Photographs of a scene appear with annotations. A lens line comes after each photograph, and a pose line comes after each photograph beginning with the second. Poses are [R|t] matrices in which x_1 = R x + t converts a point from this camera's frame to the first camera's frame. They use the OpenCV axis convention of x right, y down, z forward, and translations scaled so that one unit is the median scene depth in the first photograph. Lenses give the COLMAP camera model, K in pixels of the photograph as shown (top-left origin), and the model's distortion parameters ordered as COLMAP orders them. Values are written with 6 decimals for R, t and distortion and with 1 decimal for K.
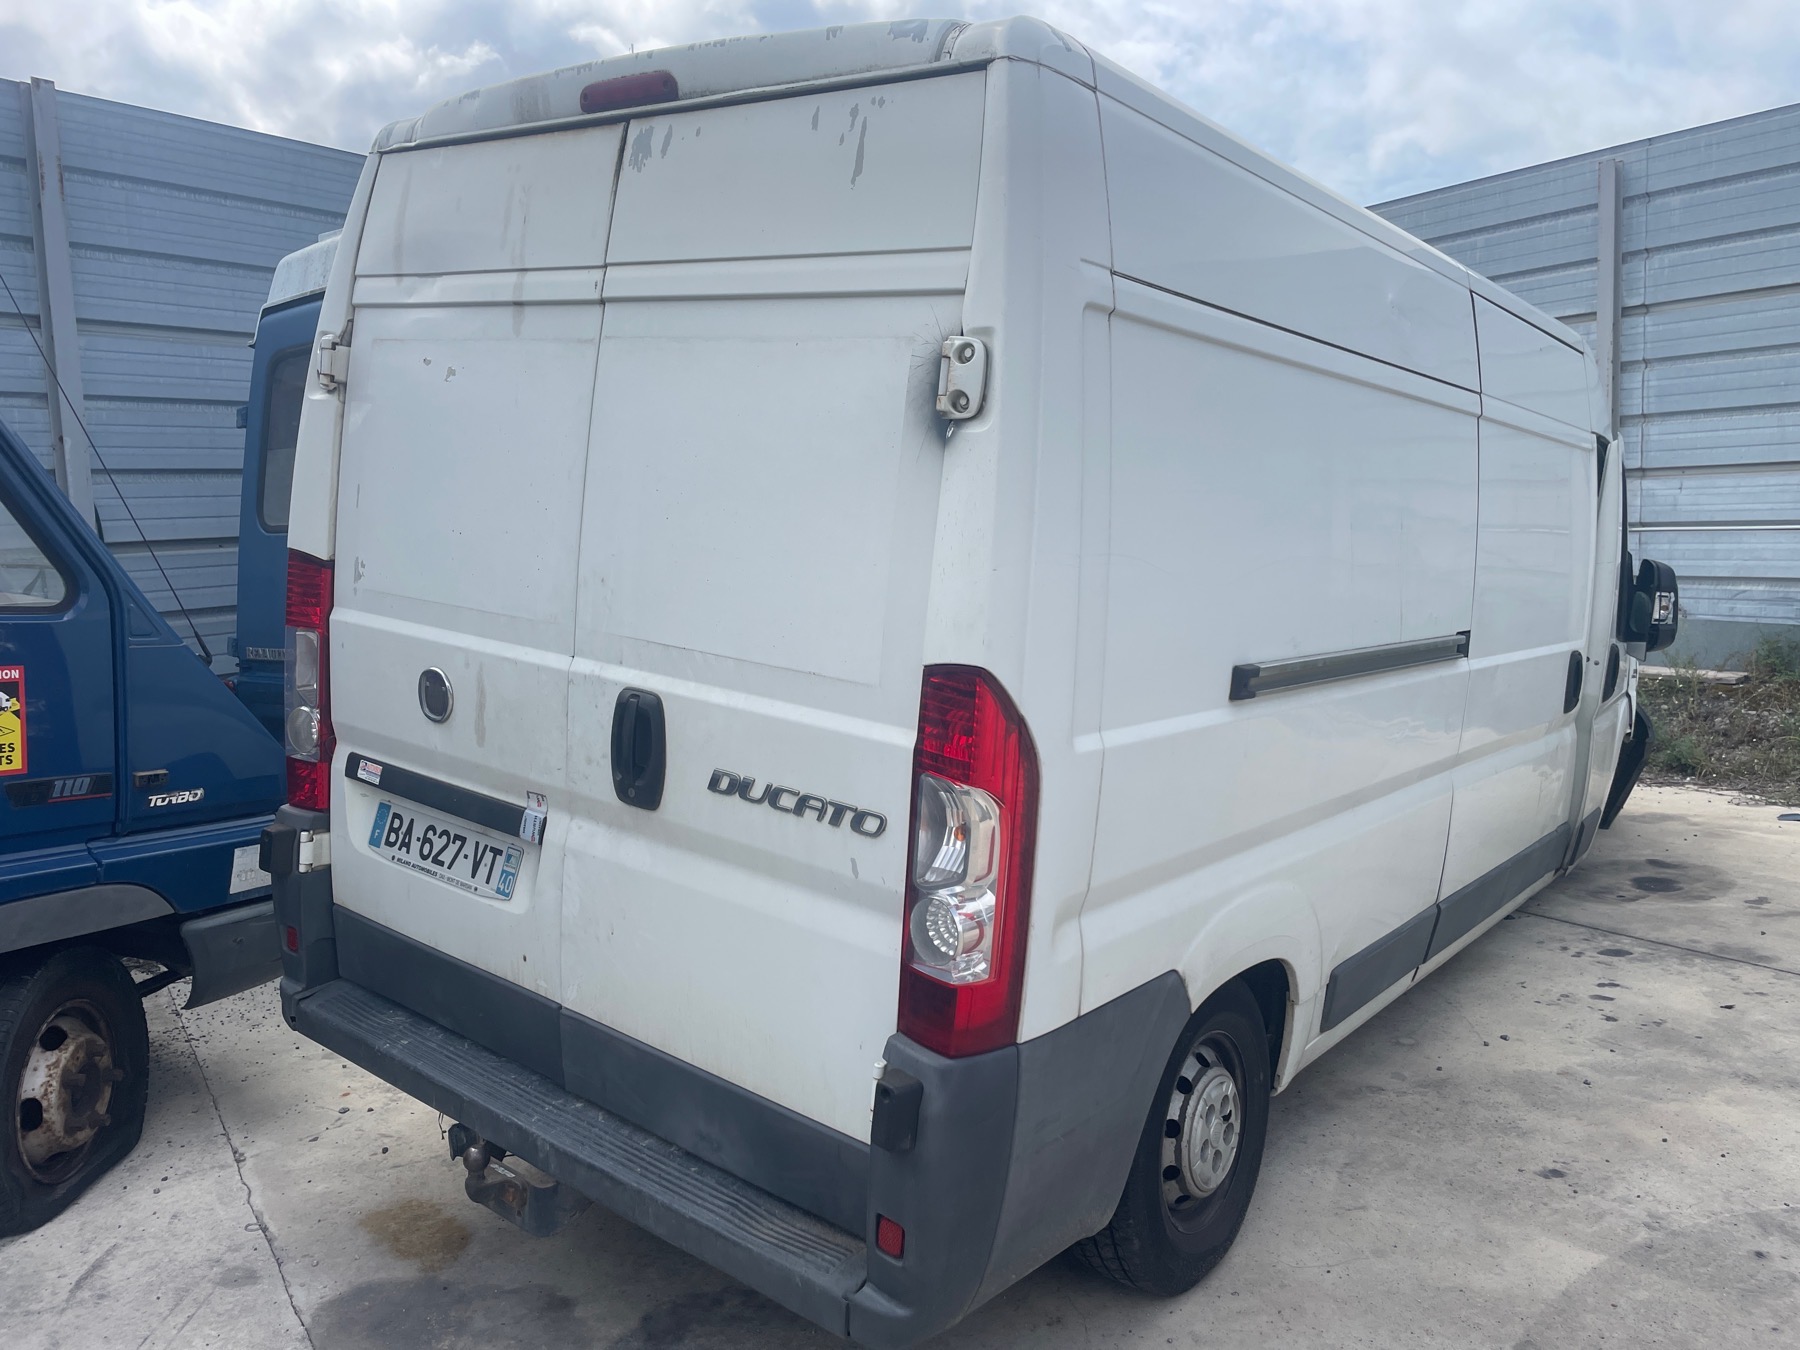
lens RADIAL K [[1355.1, 0, 901.2], [0, 1355.1, 672.9], [0, 0, 1]] dist [0.057698, 0.002094]
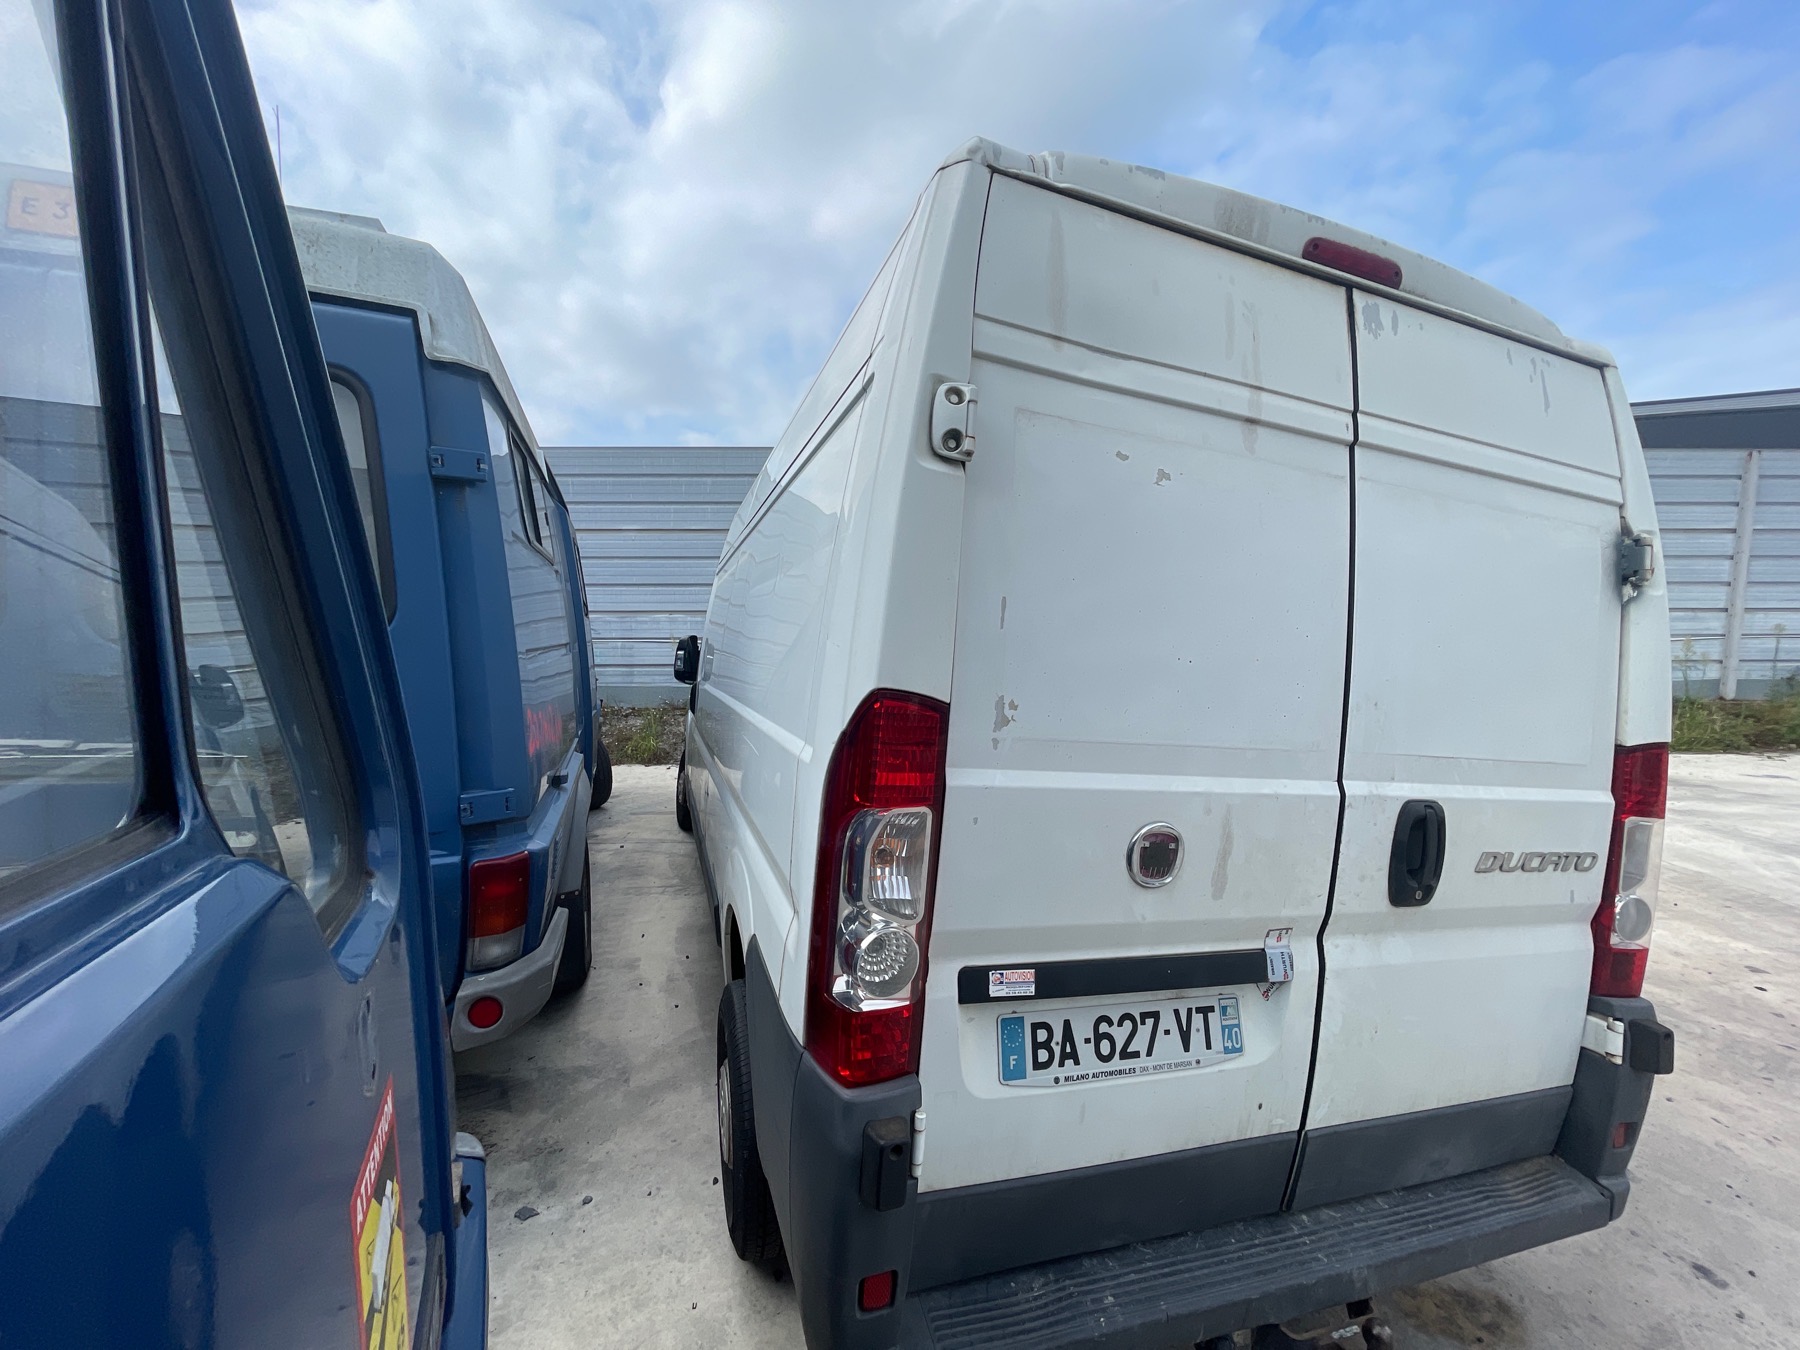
lens RADIAL K [[730.1, 0, 900.9], [0, 730.1, 684.3], [0, 0, 1]] dist [0.003588, 0.000354]
pose [[0.550062, -0.047445, 0.833775, -0.804421], [0.078537, 0.996899, 0.004914, -0.103597], [-0.831423, 0.062779, 0.552082, 0.886422]]
